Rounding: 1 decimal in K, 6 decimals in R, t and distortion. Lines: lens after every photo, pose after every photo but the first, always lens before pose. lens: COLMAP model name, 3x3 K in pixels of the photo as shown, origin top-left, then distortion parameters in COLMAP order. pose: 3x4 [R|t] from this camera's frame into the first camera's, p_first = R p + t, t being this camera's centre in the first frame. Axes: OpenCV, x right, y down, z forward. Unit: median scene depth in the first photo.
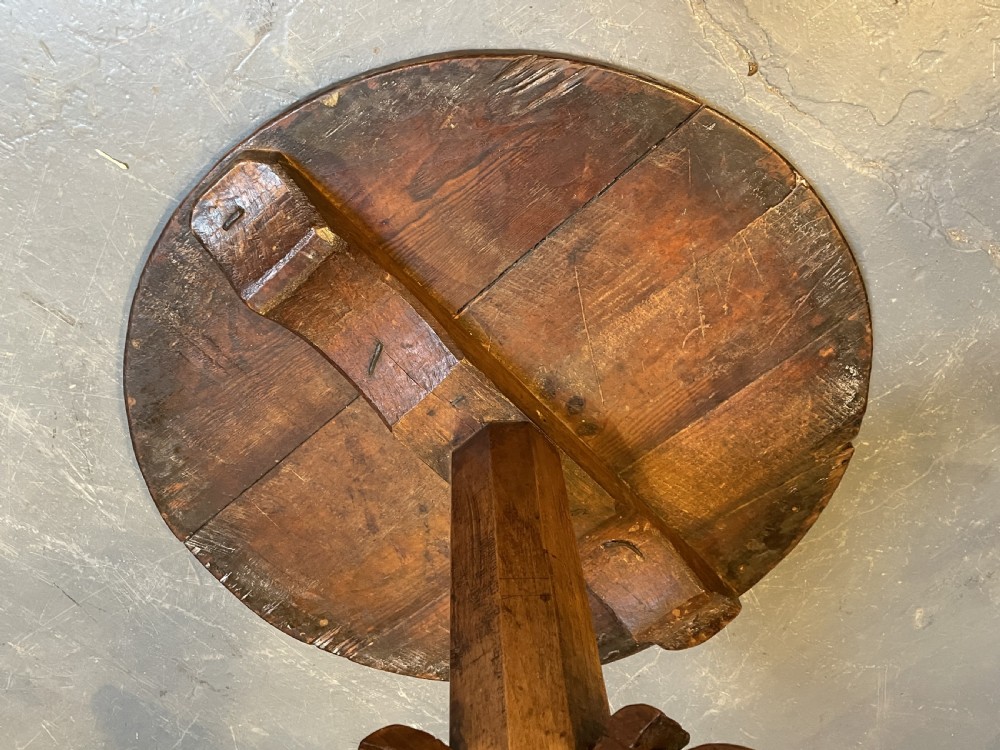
lens RADIAL K [[920.9, 0, 503.8], [0, 920.9, 378.4], [0, 0, 1]] dist [0.023292, 0.000000]
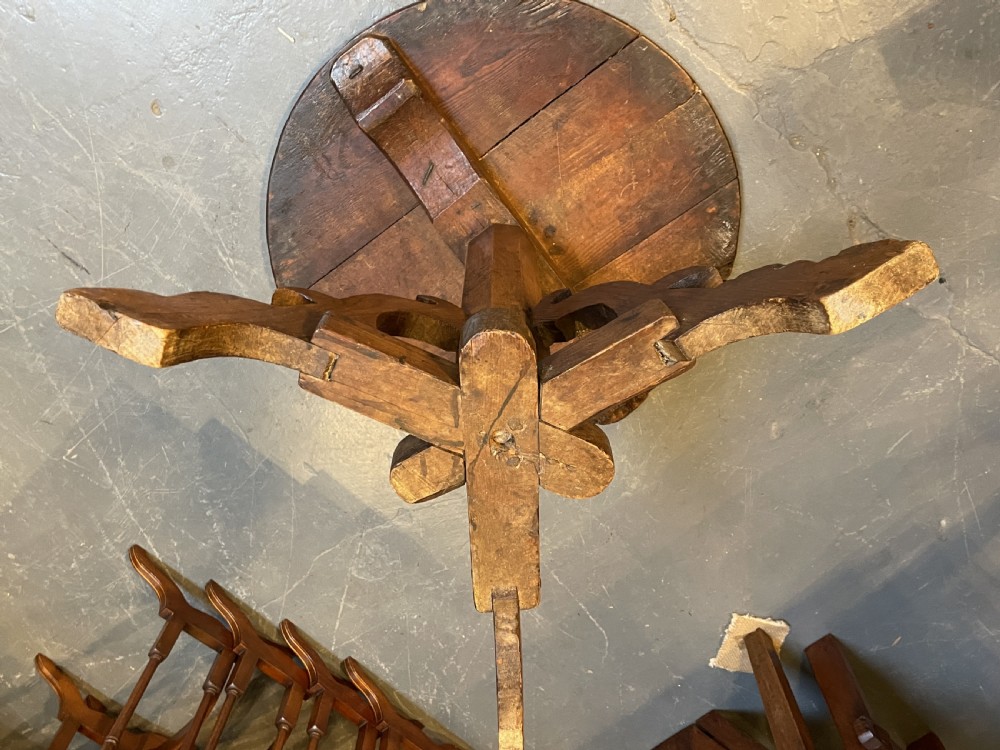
lens RADIAL K [[920.9, 0, 491.5], [0, 920.9, 401.1], [0, 0, 1]] dist [0.023292, 0.000000]
pose [[0.994818, 0.100464, -0.015595, 0.035503], [-0.101218, 0.993108, -0.059093, 0.444537], [0.009551, 0.060365, 0.998131, -0.577360]]
